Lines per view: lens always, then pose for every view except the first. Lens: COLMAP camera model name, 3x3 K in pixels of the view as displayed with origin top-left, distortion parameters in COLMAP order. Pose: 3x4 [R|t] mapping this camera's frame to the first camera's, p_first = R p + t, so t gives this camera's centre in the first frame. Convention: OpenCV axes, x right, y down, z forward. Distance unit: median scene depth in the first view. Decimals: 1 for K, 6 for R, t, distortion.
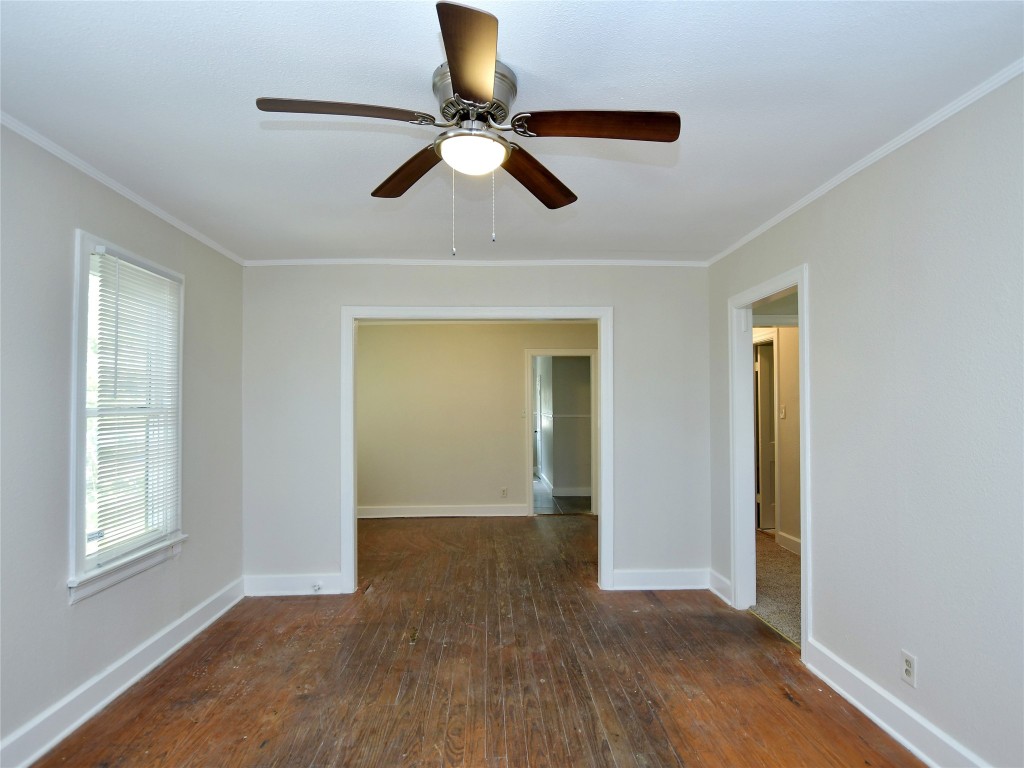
lens RADIAL K [[555.4, 0, 508.2], [0, 555.4, 388.4], [0, 0, 1]] dist [-0.015127, 0.000924]
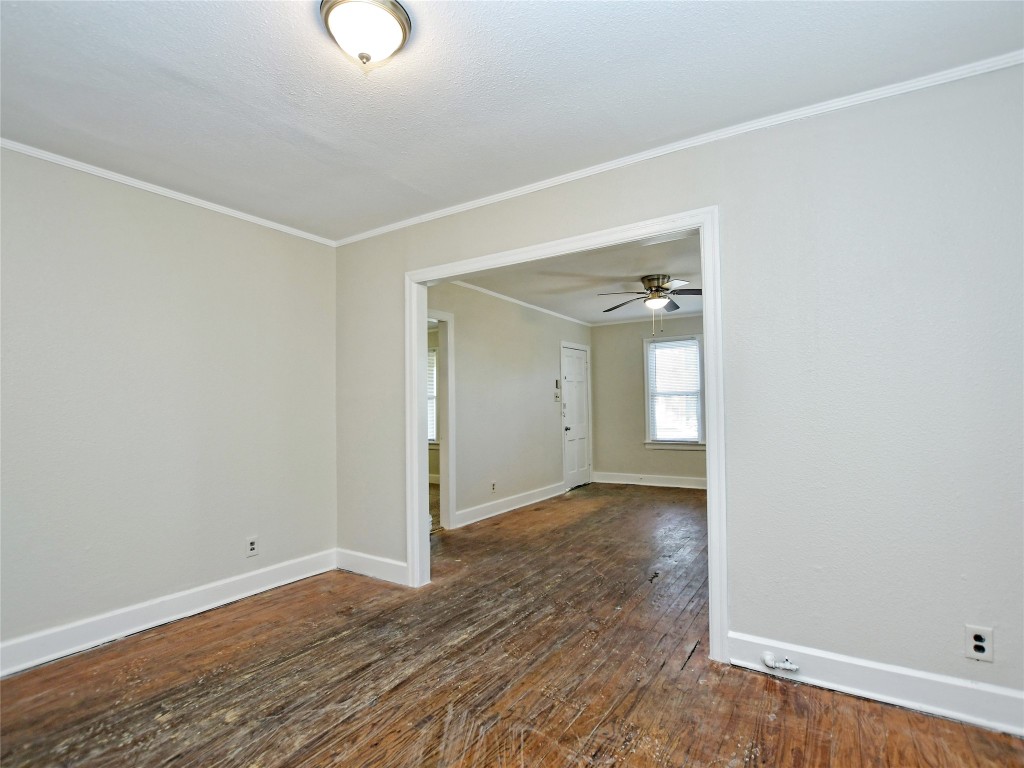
lens RADIAL K [[505.4, 0, 514.9], [0, 505.4, 385.9], [0, 0, 1]] dist [-0.028696, 0.001072]
pose [[-0.823053, 0.039062, 0.566620, -0.583077], [-0.001243, 0.997506, -0.070573, 0.136020], [-0.567963, -0.058790, -0.820952, 2.212392]]
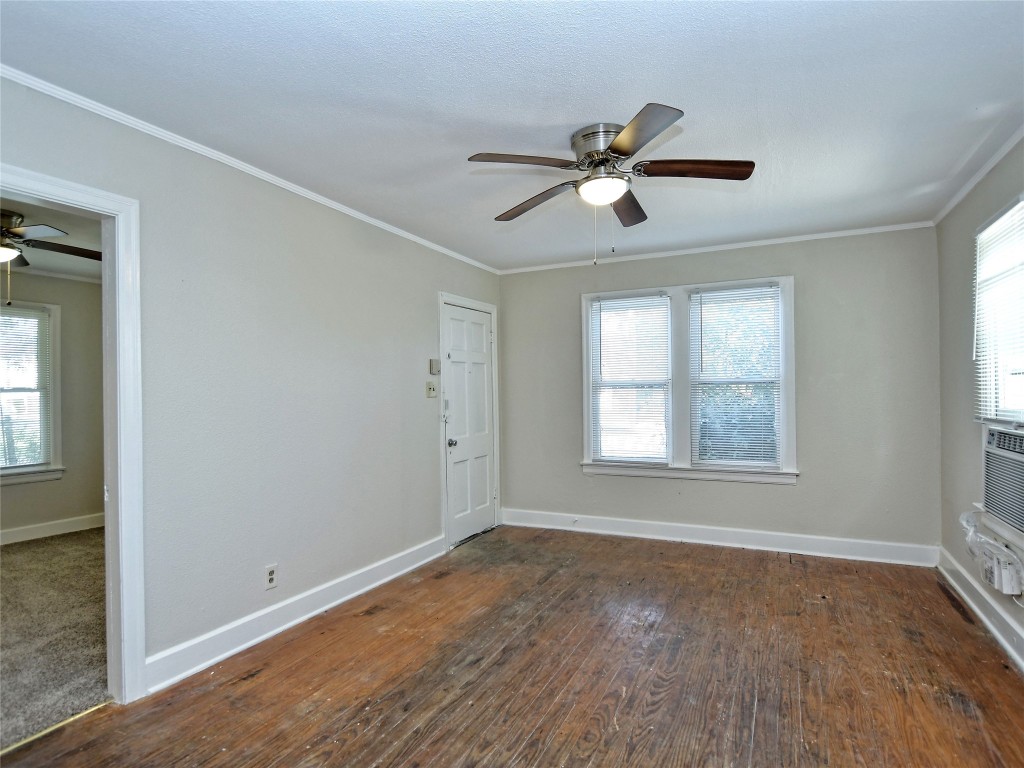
lens RADIAL K [[555.4, 0, 510.5], [0, 555.4, 383.9], [0, 0, 1]] dist [-0.015127, 0.000924]
pose [[-0.879736, 0.019091, 0.475079, -0.311140], [-0.001942, 0.999041, -0.043741, 0.073505], [-0.475458, -0.039403, -0.878855, 1.404000]]
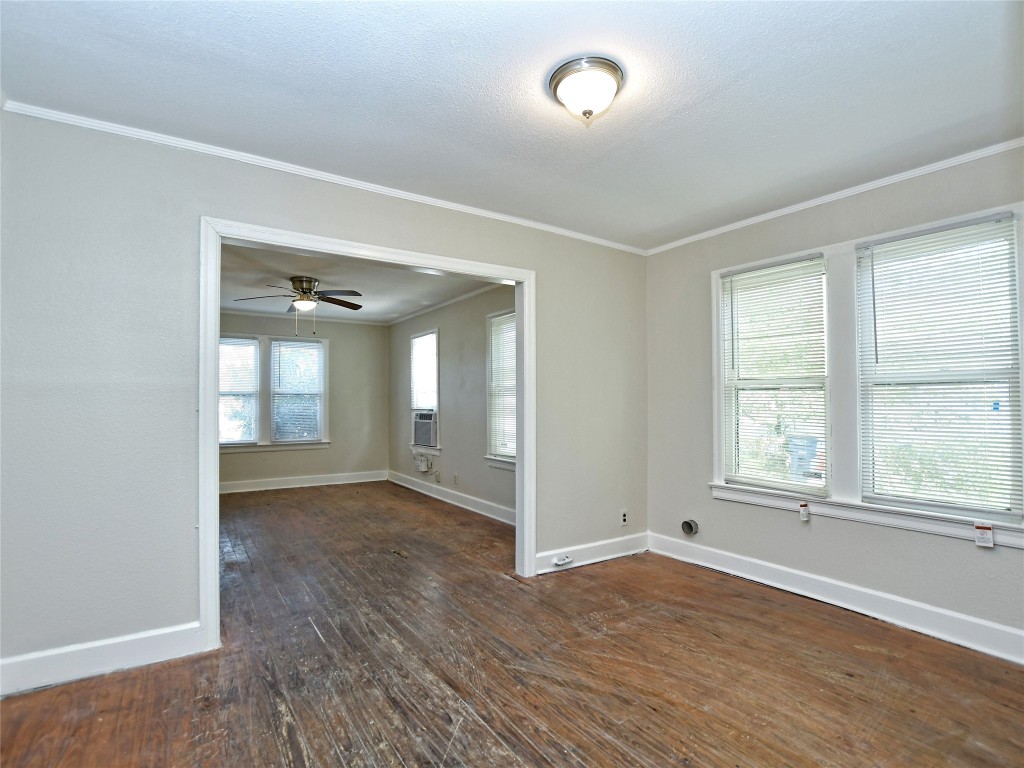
lens RADIAL K [[499.0, 0, 508.0], [0, 499.0, 389.3], [0, 0, 1]] dist [-0.025819, -0.000402]
pose [[-0.852313, -0.009392, -0.522947, 0.250001], [0.023337, 0.998160, -0.055962, 0.135980], [0.522511, -0.059902, -0.850526, 2.352176]]
